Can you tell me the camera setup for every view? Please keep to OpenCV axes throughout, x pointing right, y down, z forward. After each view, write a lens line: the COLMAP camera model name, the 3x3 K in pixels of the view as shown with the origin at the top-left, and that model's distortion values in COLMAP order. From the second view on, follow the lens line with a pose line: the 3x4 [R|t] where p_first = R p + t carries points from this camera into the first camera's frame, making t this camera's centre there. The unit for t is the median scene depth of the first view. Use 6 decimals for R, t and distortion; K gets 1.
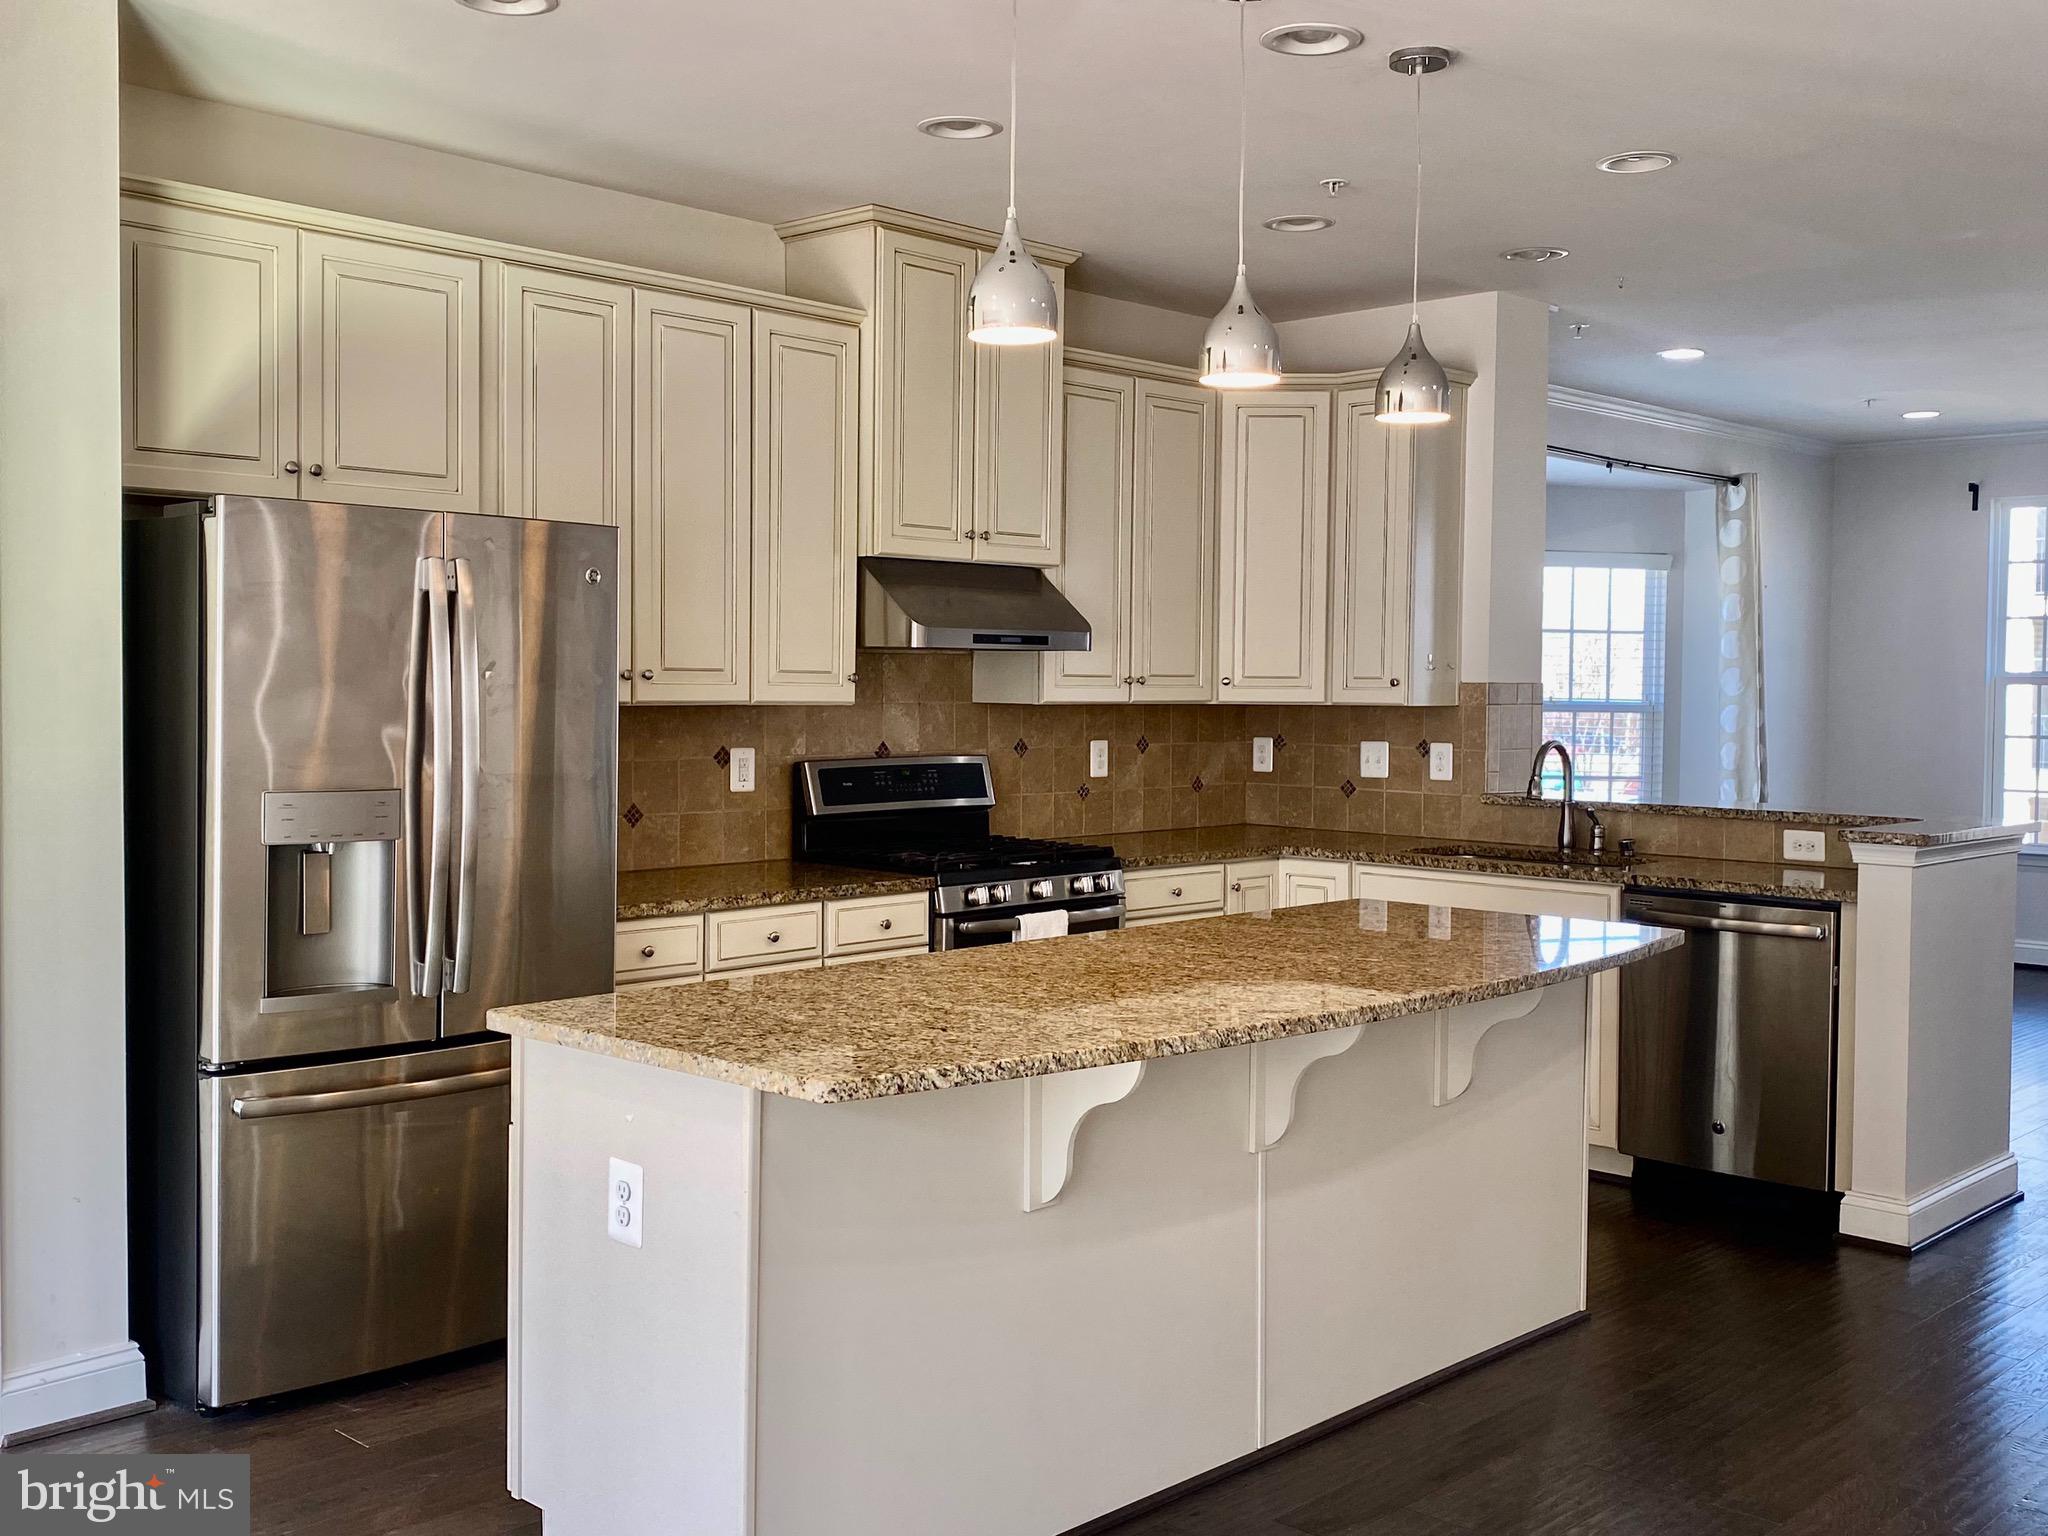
lens RADIAL K [[2033.5, 0, 1020.6], [0, 2033.5, 759.5], [0, 0, 1]] dist [0.166305, -0.378243]
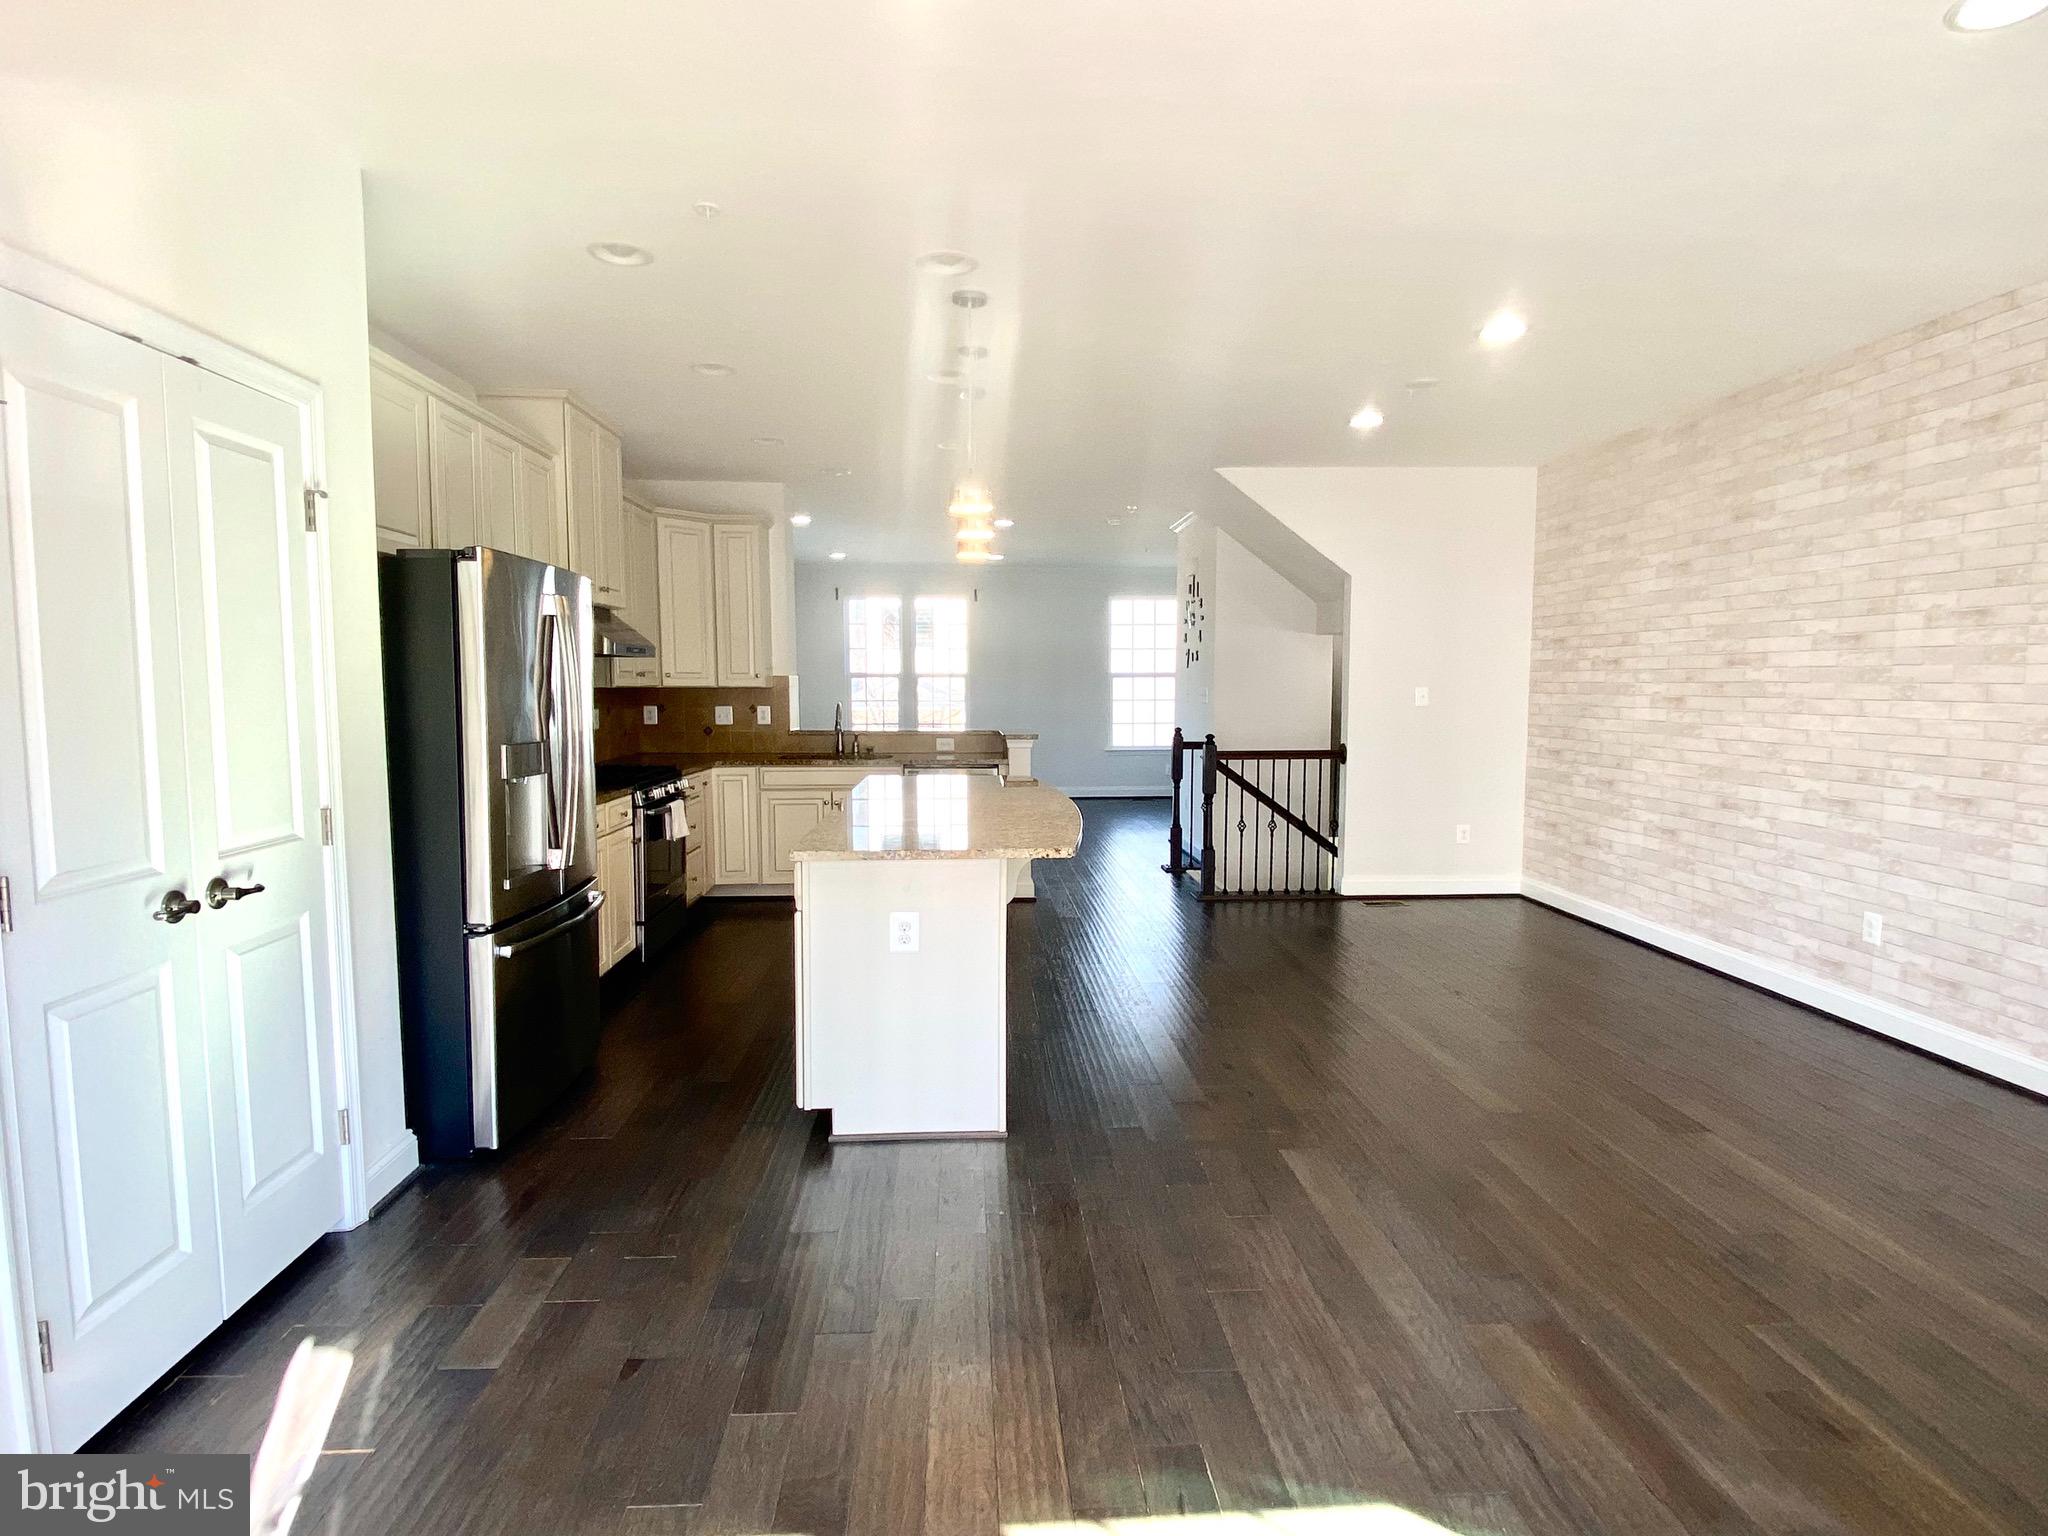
lens RADIAL K [[1059.1, 0, 1018.0], [0, 1059.1, 770.9], [0, 0, 1]] dist [0.084192, -0.071276]
pose [[0.681032, -0.071368, 0.728768, -0.450116], [0.036724, 0.997316, 0.063349, -0.001330], [-0.731332, -0.016379, 0.681825, 0.116012]]
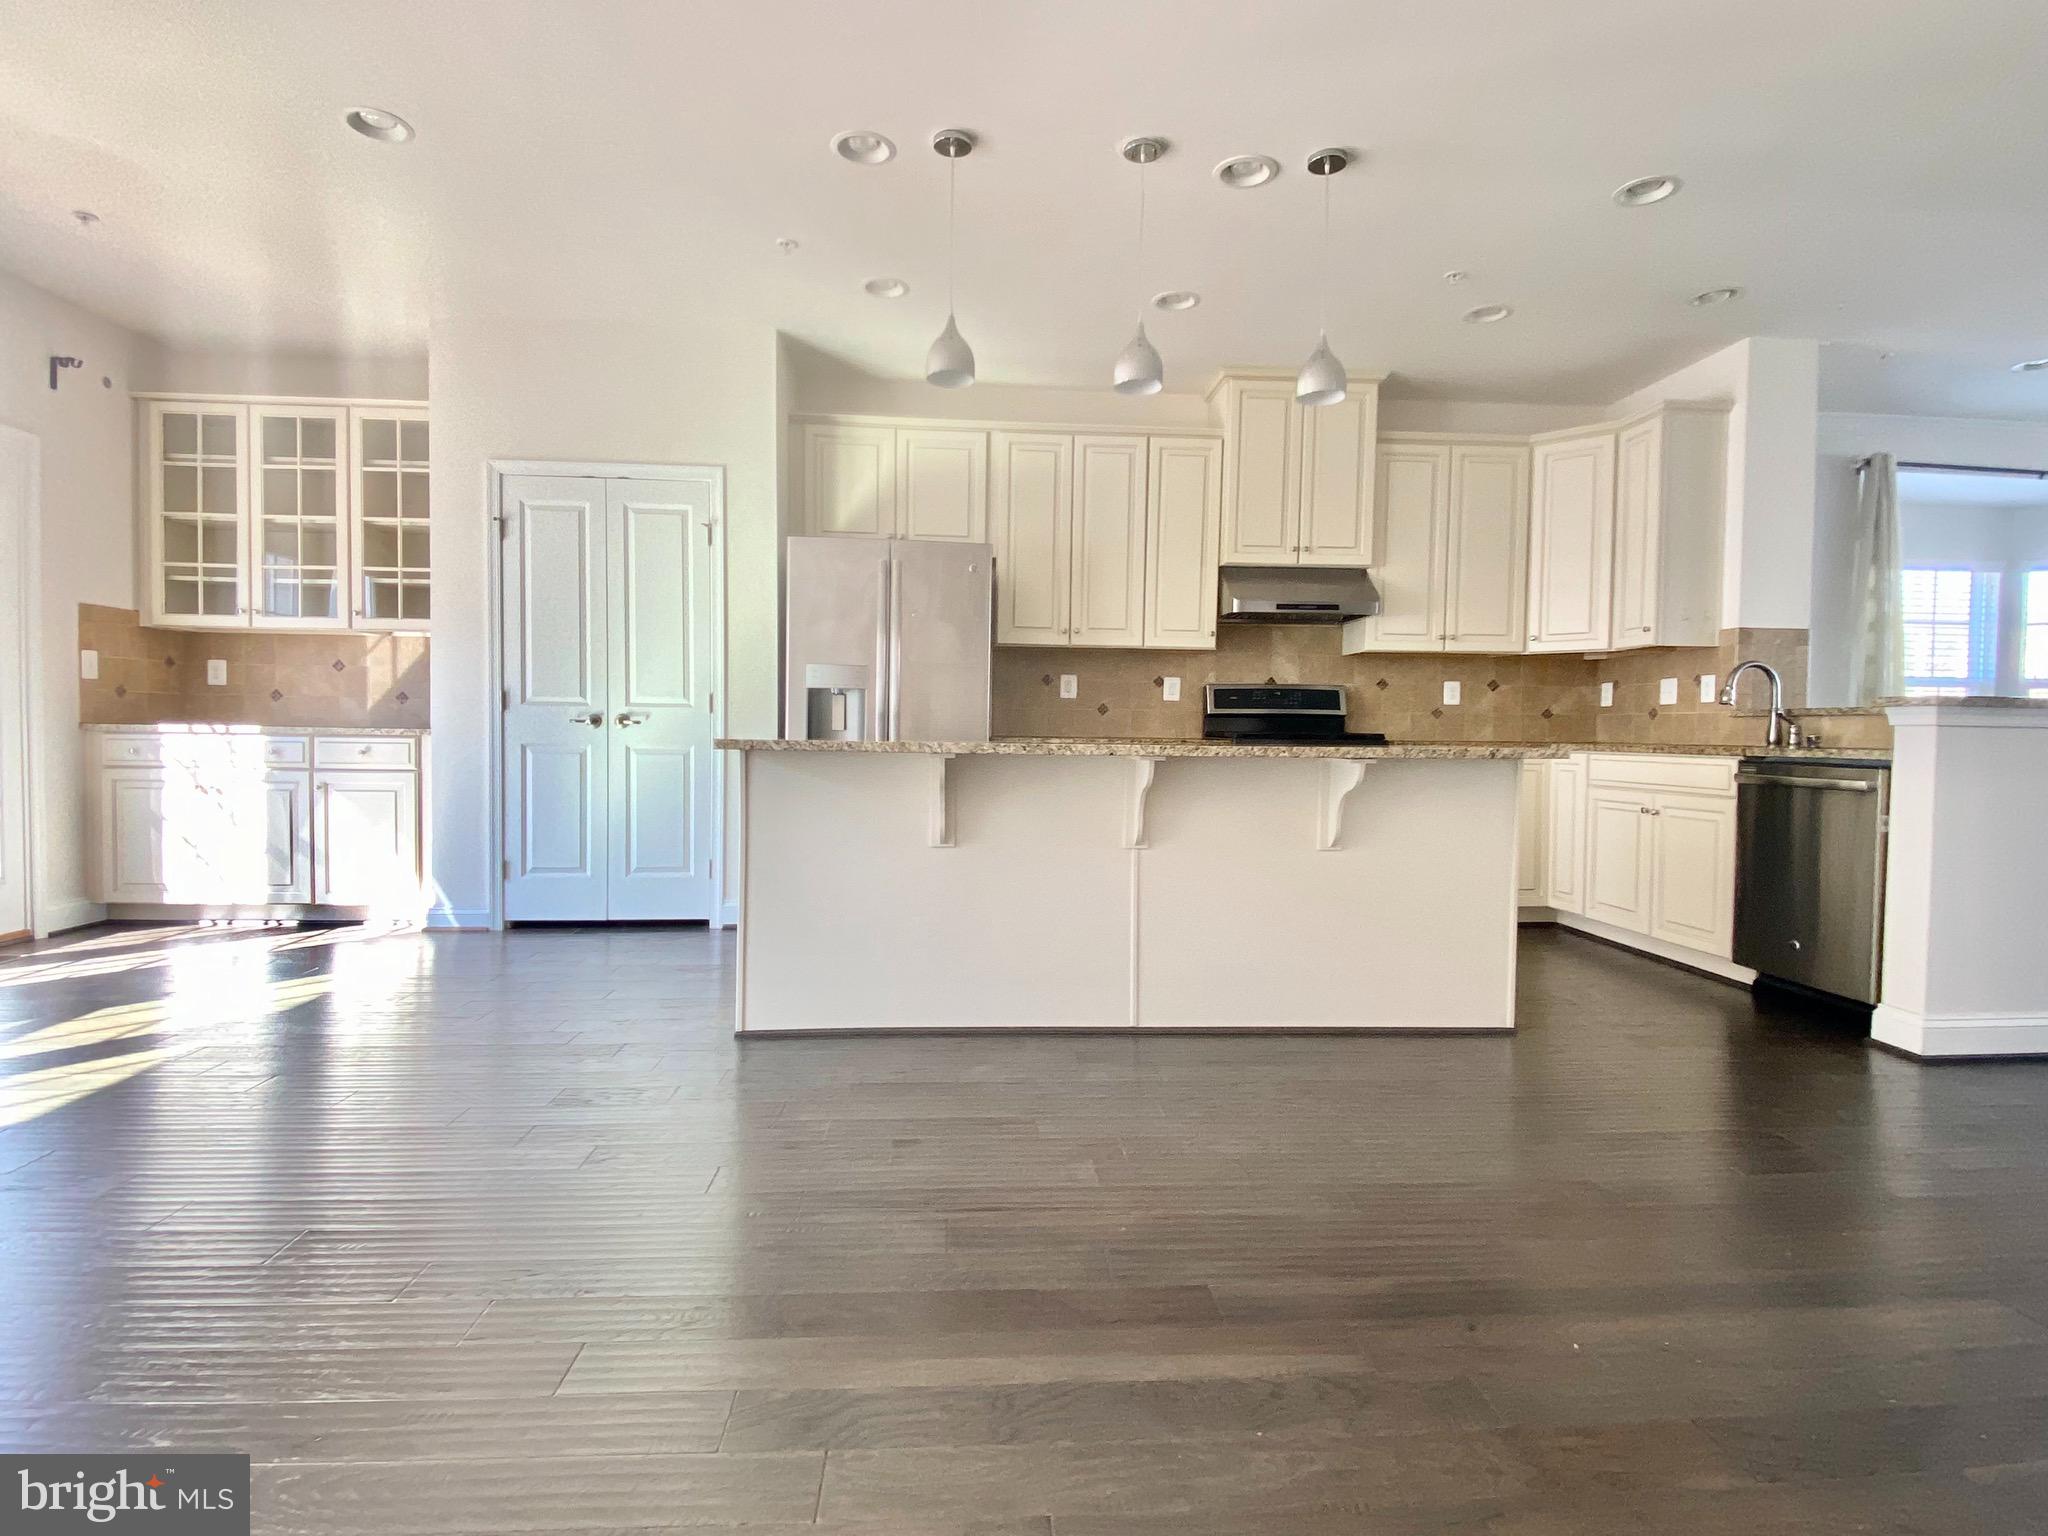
lens RADIAL K [[1037.0, 0, 1024.0], [0, 1037.0, 768.0], [0, 0, 1]] dist [0.081381, -0.082446]
pose [[0.740870, 0.023710, -0.671230, 0.393537], [-0.034666, 0.999395, -0.002961, 0.082806], [0.670753, 0.025463, 0.741244, 0.196177]]
